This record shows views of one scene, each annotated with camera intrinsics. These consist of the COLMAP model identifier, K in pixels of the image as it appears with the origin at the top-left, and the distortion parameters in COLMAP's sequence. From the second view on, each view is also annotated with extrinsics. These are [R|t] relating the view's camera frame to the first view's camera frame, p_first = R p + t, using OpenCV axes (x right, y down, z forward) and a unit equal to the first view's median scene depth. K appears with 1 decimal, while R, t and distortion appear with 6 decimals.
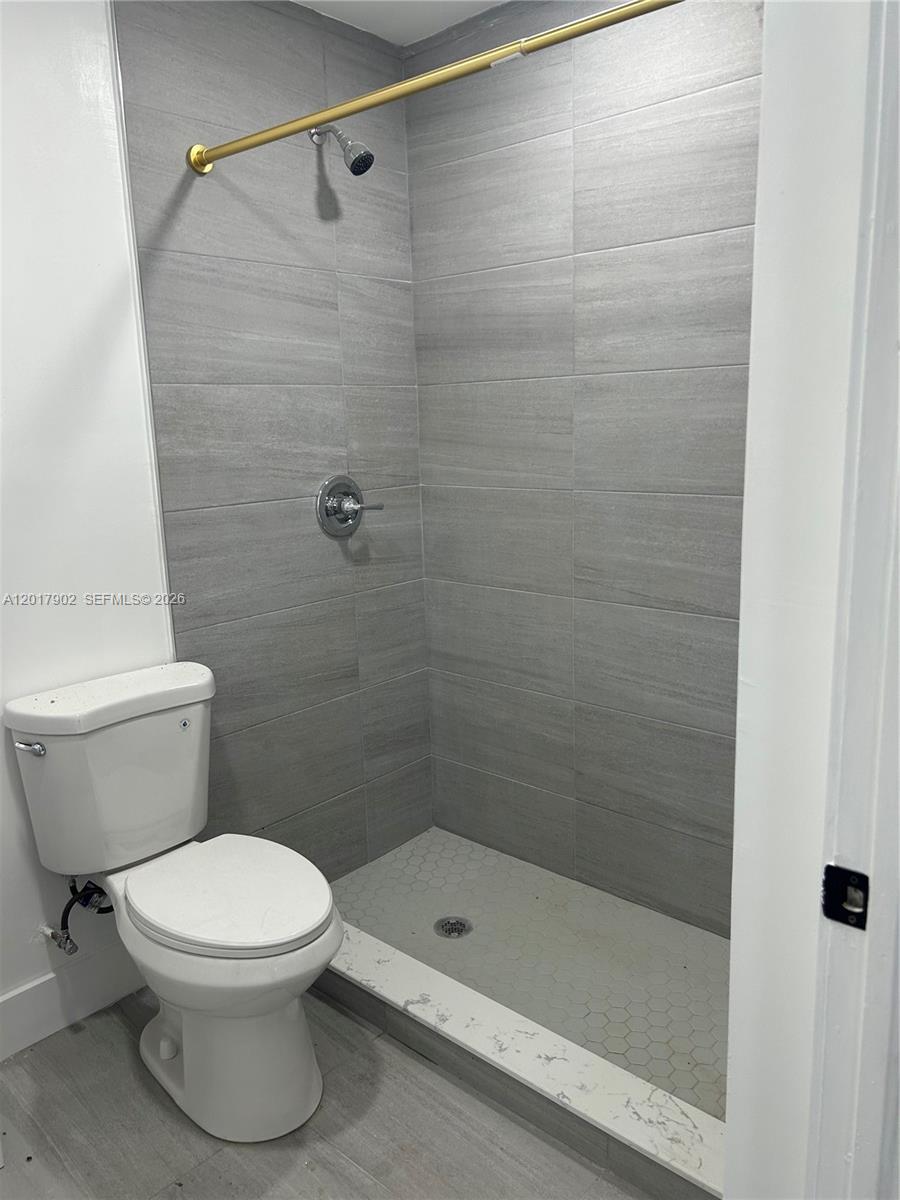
lens RADIAL K [[902.9, 0, 449.4], [0, 902.9, 598.7], [0, 0, 1]] dist [0.052889, -0.063087]
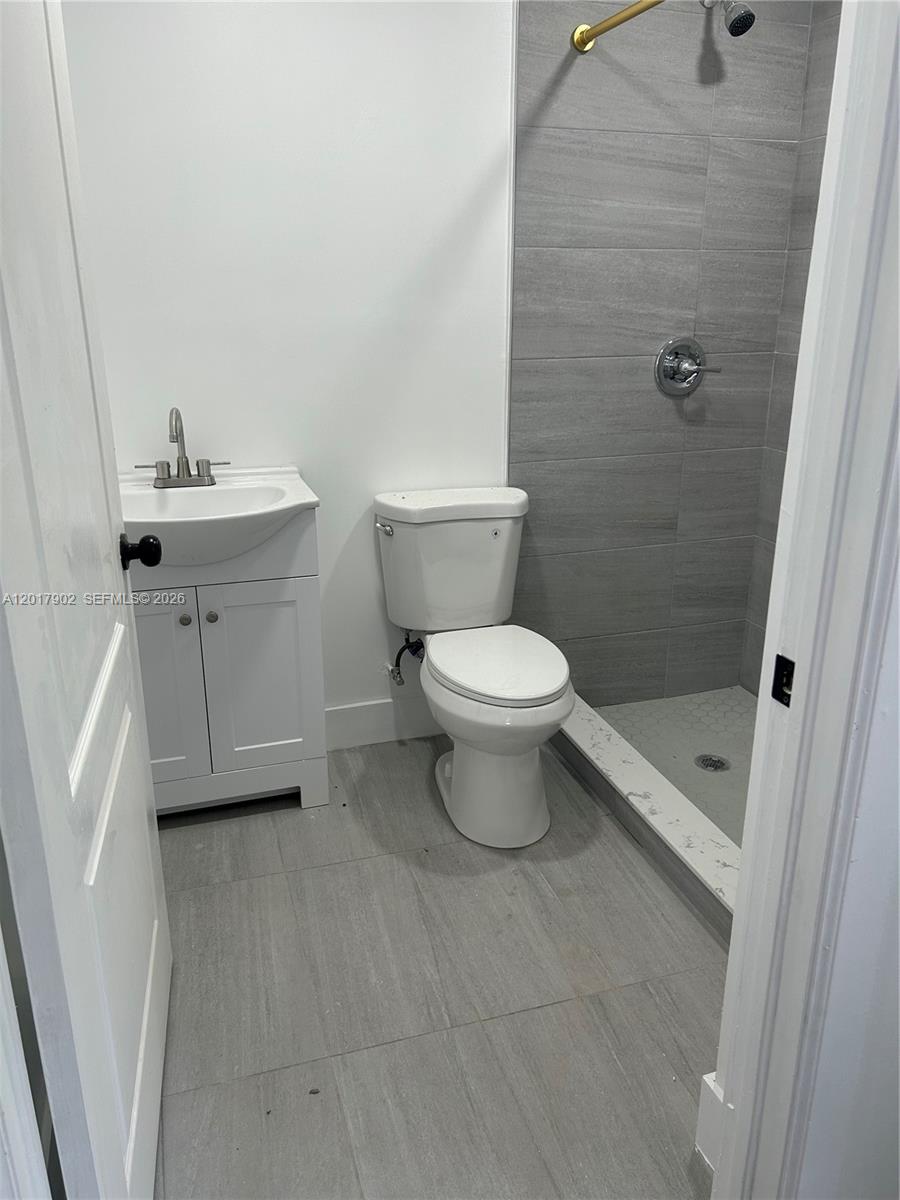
lens RADIAL K [[902.9, 0, 451.6], [0, 902.9, 606.1], [0, 0, 1]] dist [0.052889, -0.063087]
pose [[0.859183, 0.193318, -0.473743, 0.248476], [-0.126626, 0.977414, 0.169200, 0.031486], [0.495753, -0.085385, 0.864256, -0.110096]]
